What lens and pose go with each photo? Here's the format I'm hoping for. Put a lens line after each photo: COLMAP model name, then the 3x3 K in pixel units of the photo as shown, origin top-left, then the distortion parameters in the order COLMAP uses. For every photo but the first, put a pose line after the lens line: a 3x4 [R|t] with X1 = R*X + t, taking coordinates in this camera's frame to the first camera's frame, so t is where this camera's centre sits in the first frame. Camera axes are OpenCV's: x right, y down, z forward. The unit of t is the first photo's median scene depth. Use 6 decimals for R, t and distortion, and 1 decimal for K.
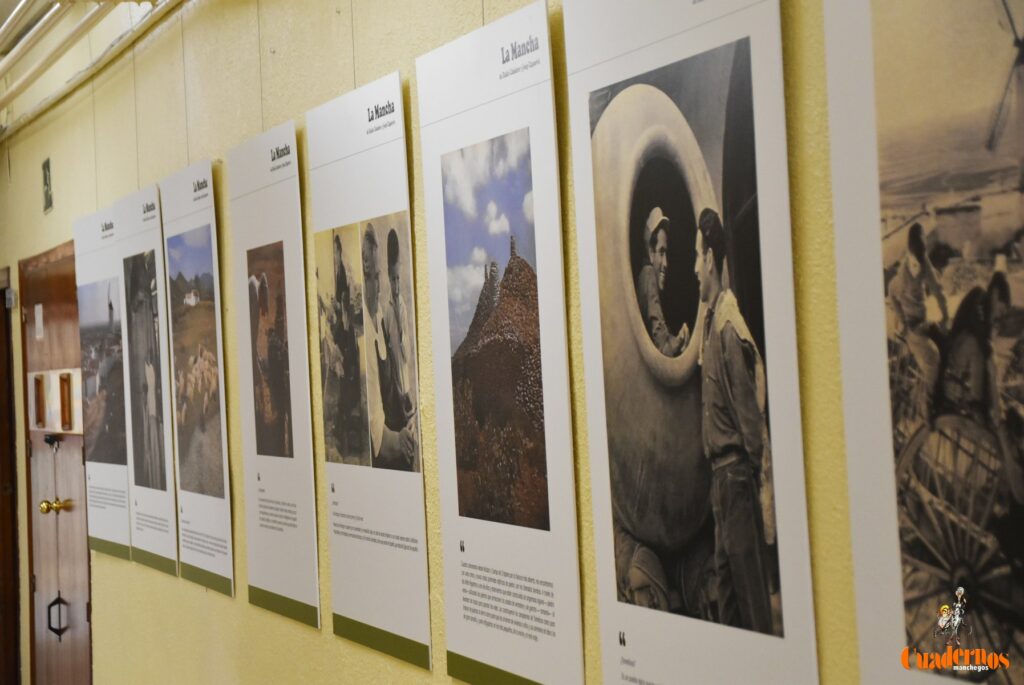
lens RADIAL K [[2680.9, 0, 512.0], [0, 2680.9, 342.5], [0, 0, 1]] dist [0.542521, -0.153092]
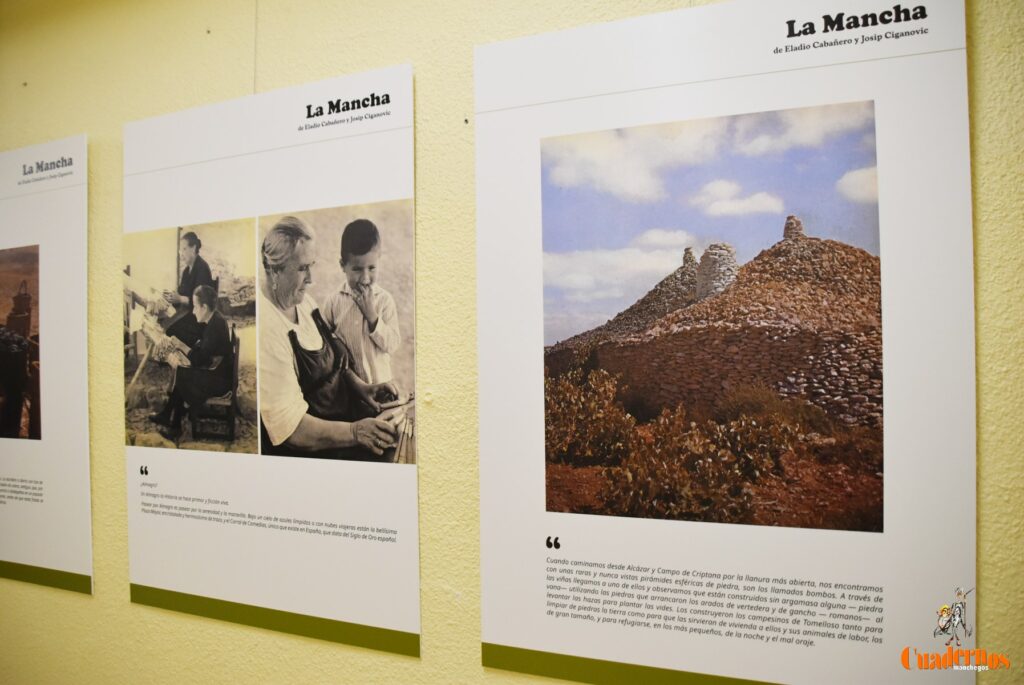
lens RADIAL K [[769.3, 0, 512.3], [0, 769.3, 358.4], [0, 0, 1]] dist [-0.137147, 0.070985]
pose [[0.647696, 0.042251, 0.760727, -0.260351], [-0.024392, 0.999099, -0.034723, 0.021222], [-0.761509, 0.003934, 0.648143, 0.905904]]
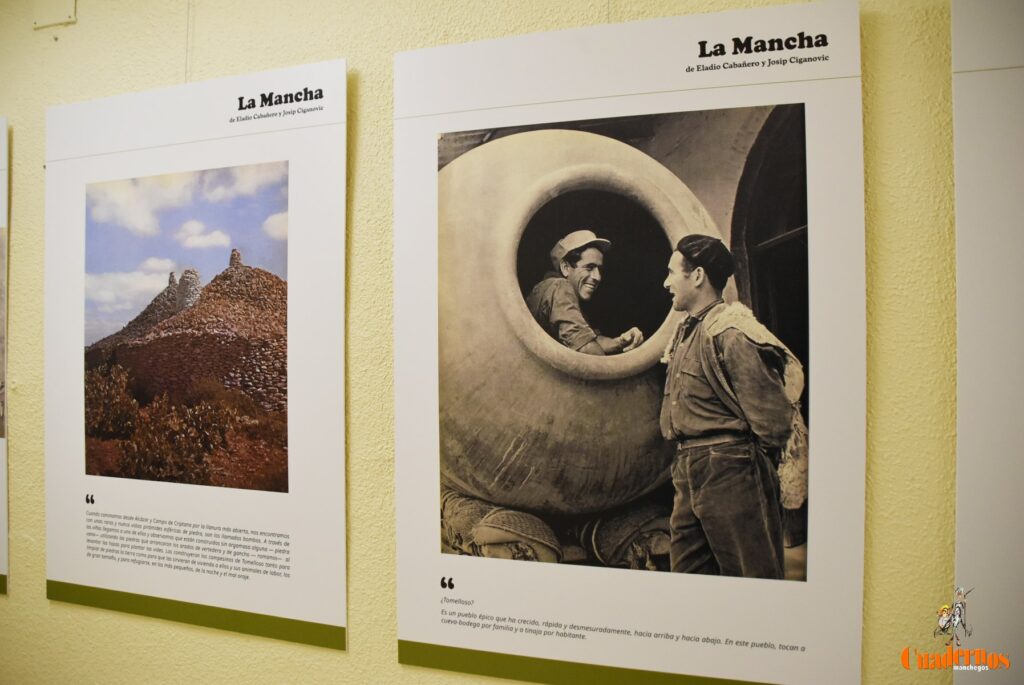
lens RADIAL K [[769.3, 0, 512.3], [0, 769.3, 358.4], [0, 0, 1]] dist [-0.137147, 0.070985]
pose [[0.570669, 0.045551, 0.819916, -0.206392], [-0.034576, 0.998908, -0.031430, 0.016128], [-0.820452, -0.010413, 0.571621, 0.702176]]
